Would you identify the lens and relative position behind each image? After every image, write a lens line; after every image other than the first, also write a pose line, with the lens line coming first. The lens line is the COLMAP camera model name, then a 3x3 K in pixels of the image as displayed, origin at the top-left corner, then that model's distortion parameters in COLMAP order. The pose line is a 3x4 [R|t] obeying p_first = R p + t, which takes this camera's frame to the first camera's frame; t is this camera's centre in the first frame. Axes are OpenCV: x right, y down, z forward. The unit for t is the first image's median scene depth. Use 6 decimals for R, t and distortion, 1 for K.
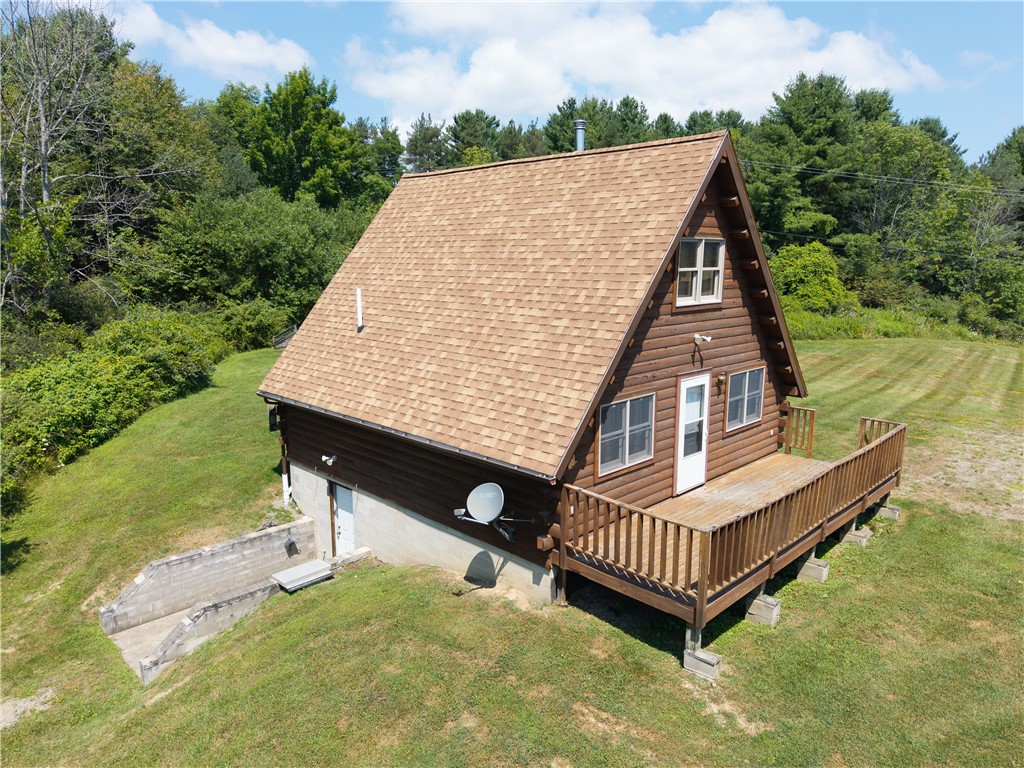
lens RADIAL K [[686.4, 0, 512.0], [0, 686.4, 383.9], [0, 0, 1]] dist [0.012256, -0.018330]
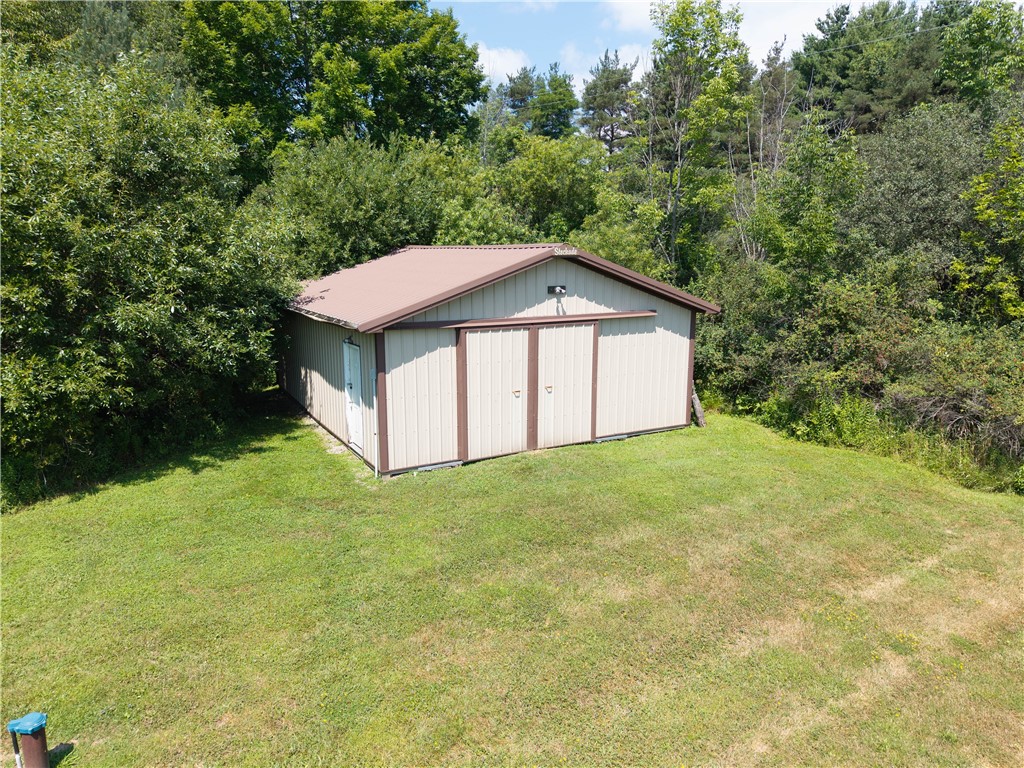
lens RADIAL K [[686.4, 0, 511.9], [0, 686.4, 383.9], [0, 0, 1]] dist [0.012256, -0.018330]
pose [[0.960226, 0.046421, -0.275338, -0.014805], [-0.047135, 0.998880, 0.004025, -0.054297], [0.275217, 0.009114, 0.961339, 0.306274]]
